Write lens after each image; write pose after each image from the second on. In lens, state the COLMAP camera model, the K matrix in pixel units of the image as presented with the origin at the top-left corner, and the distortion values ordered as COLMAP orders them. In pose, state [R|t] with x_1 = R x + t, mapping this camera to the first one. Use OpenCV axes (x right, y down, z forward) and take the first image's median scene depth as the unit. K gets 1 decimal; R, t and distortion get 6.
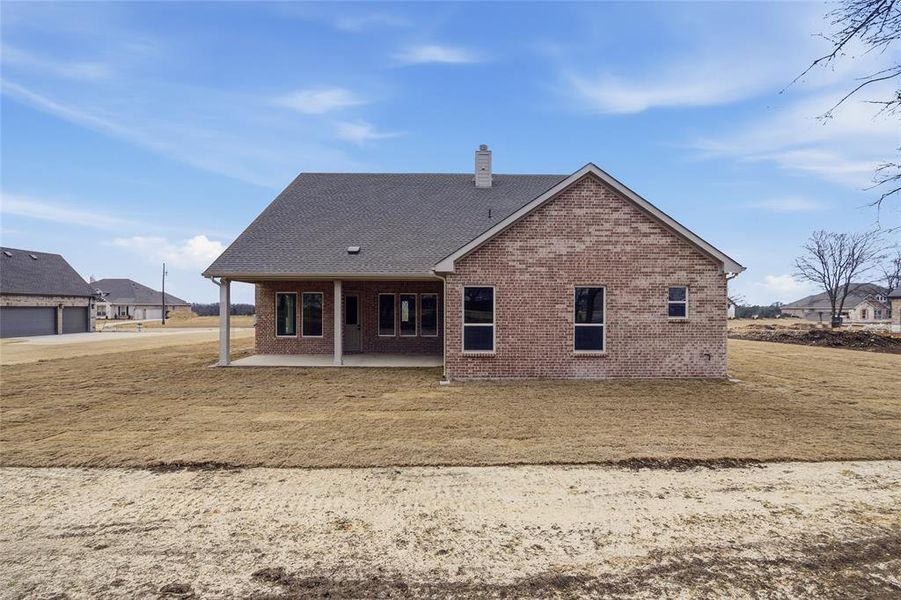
lens RADIAL K [[444.9, 0, 450.2], [0, 444.9, 310.1], [0, 0, 1]] dist [-0.004546, -0.000213]
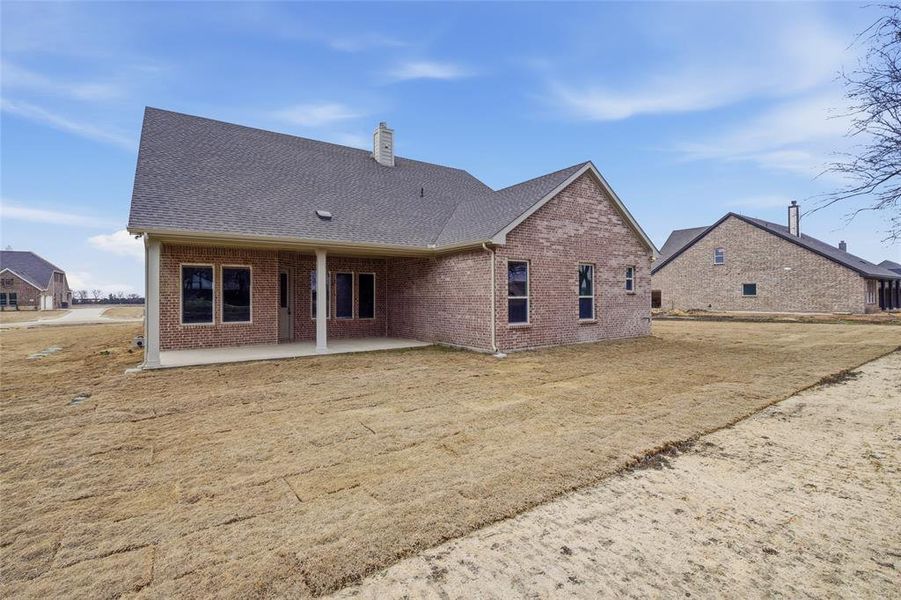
lens RADIAL K [[420.6, 0, 457.0], [0, 420.6, 304.3], [0, 0, 1]] dist [-0.019069, 0.000185]
pose [[0.822145, -0.020630, 0.568905, -0.612460], [0.014031, 0.999774, 0.015977, 0.030614], [-0.569106, -0.005154, 0.822248, 0.274532]]
